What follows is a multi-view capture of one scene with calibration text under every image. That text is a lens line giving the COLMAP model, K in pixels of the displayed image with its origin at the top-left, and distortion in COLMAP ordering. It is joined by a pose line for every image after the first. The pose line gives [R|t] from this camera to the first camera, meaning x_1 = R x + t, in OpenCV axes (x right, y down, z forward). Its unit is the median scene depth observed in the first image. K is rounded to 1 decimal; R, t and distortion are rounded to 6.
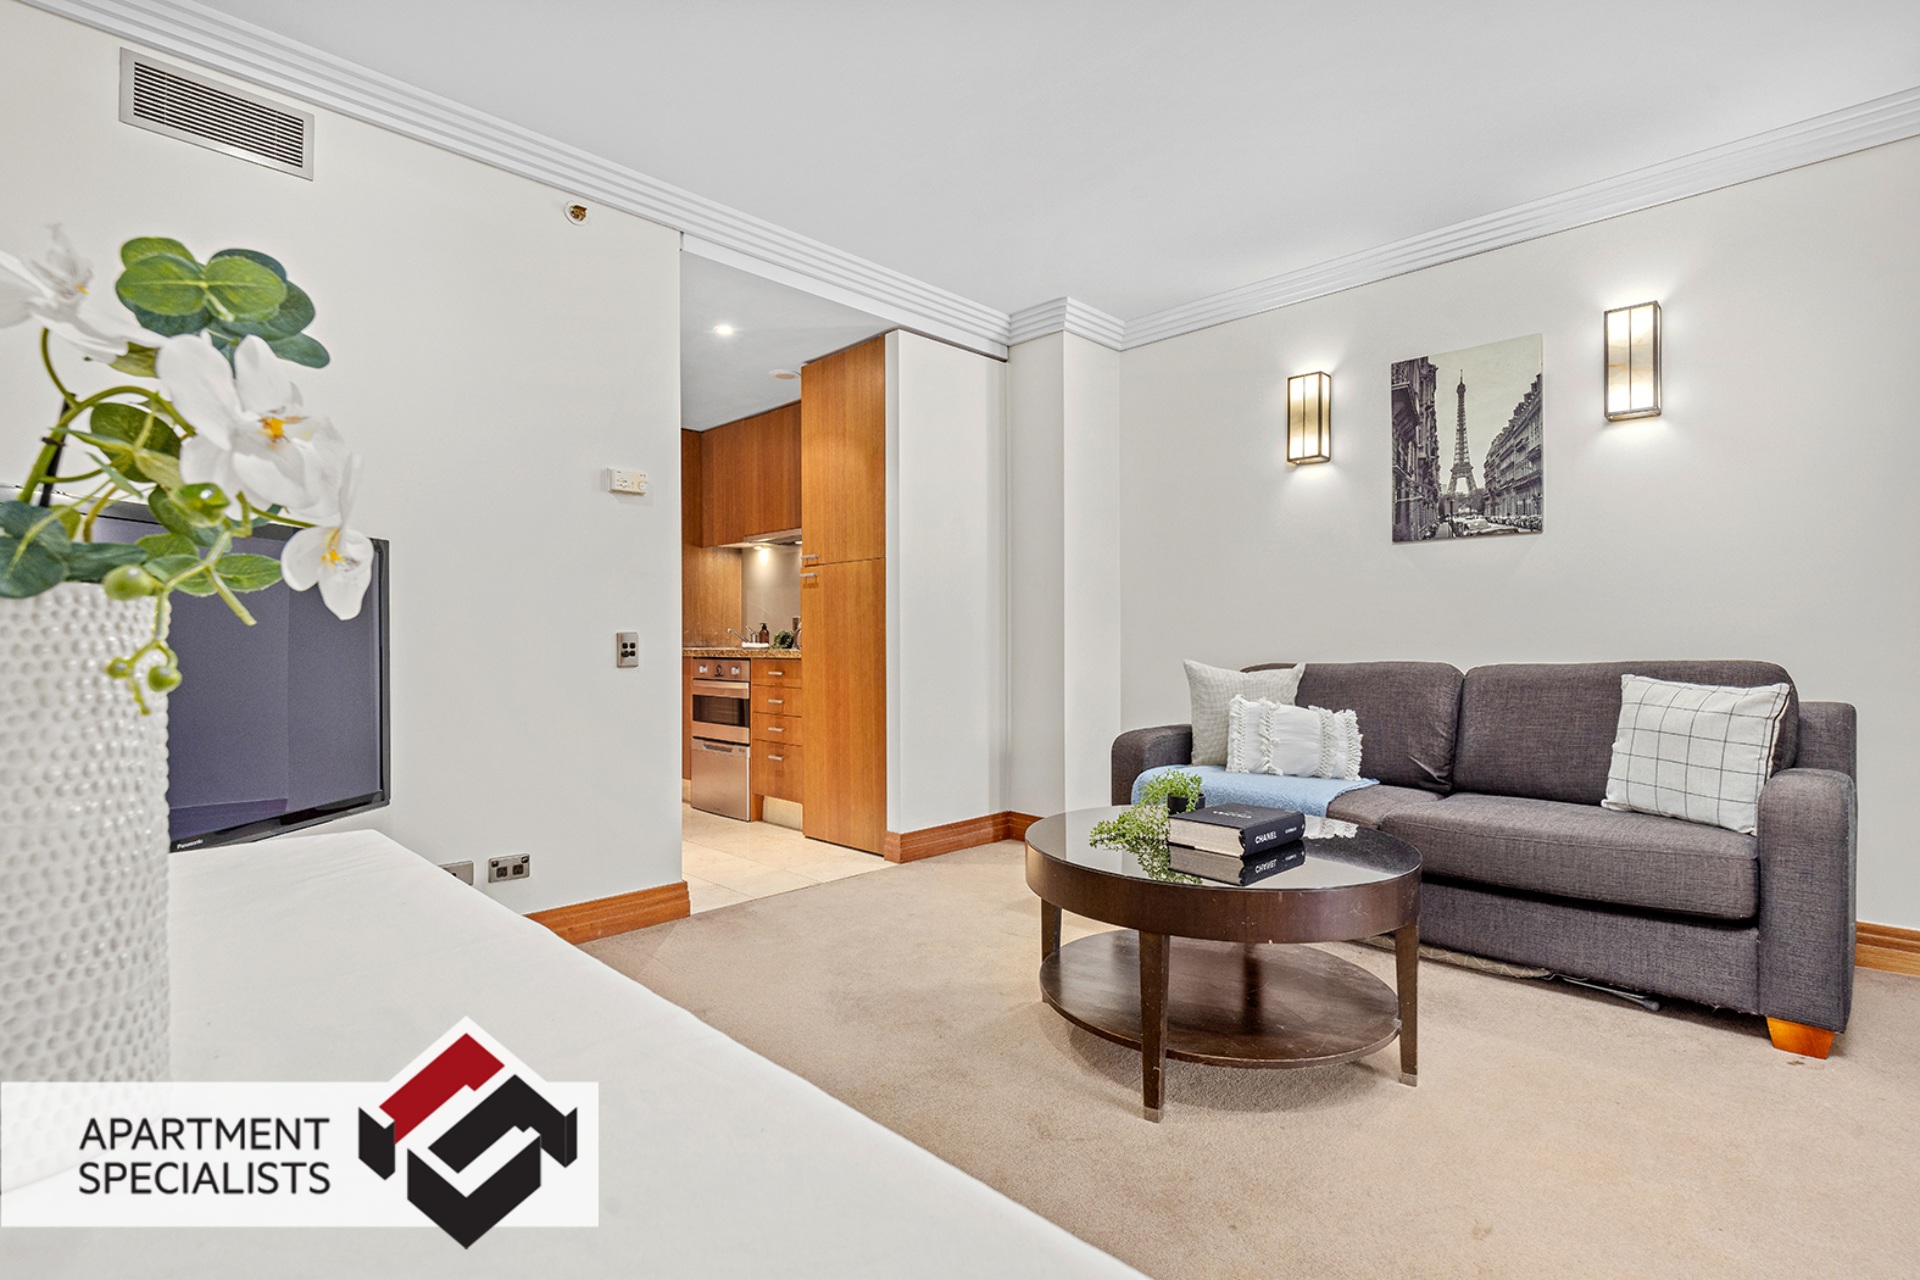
lens RADIAL K [[904.5, 0, 960.0], [0, 904.5, 640.0], [0, 0, 1]] dist [-0.008336, 0.000069]
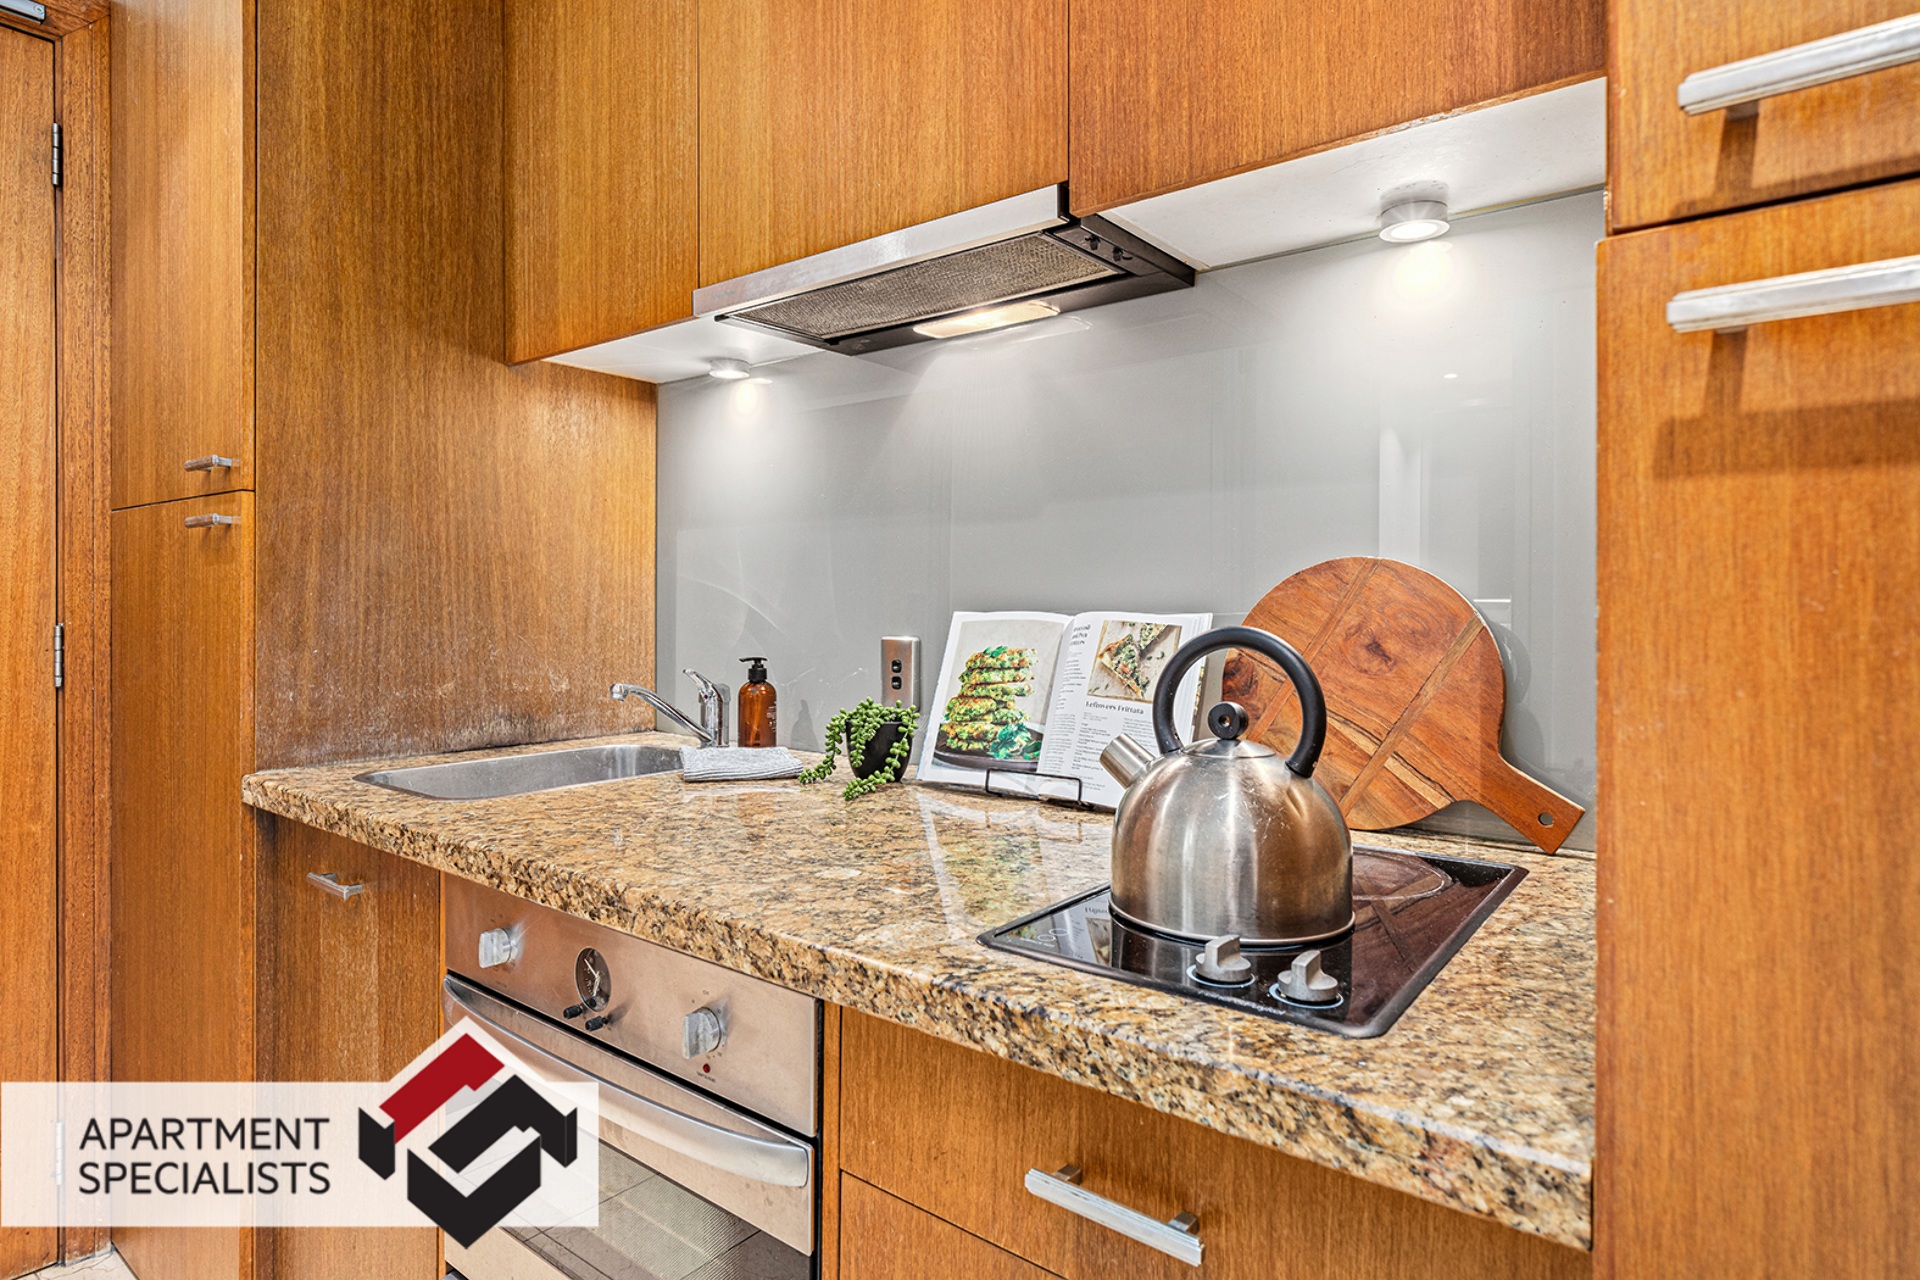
lens RADIAL K [[1033.2, 0, 961.3], [0, 1033.2, 600.6], [0, 0, 1]] dist [0.000631, -0.000269]
pose [[0.993590, 0.004873, 0.112937, -0.191653], [-0.004945, 0.999988, 0.000354, -0.035126], [-0.112934, -0.000910, 0.993602, 0.698004]]
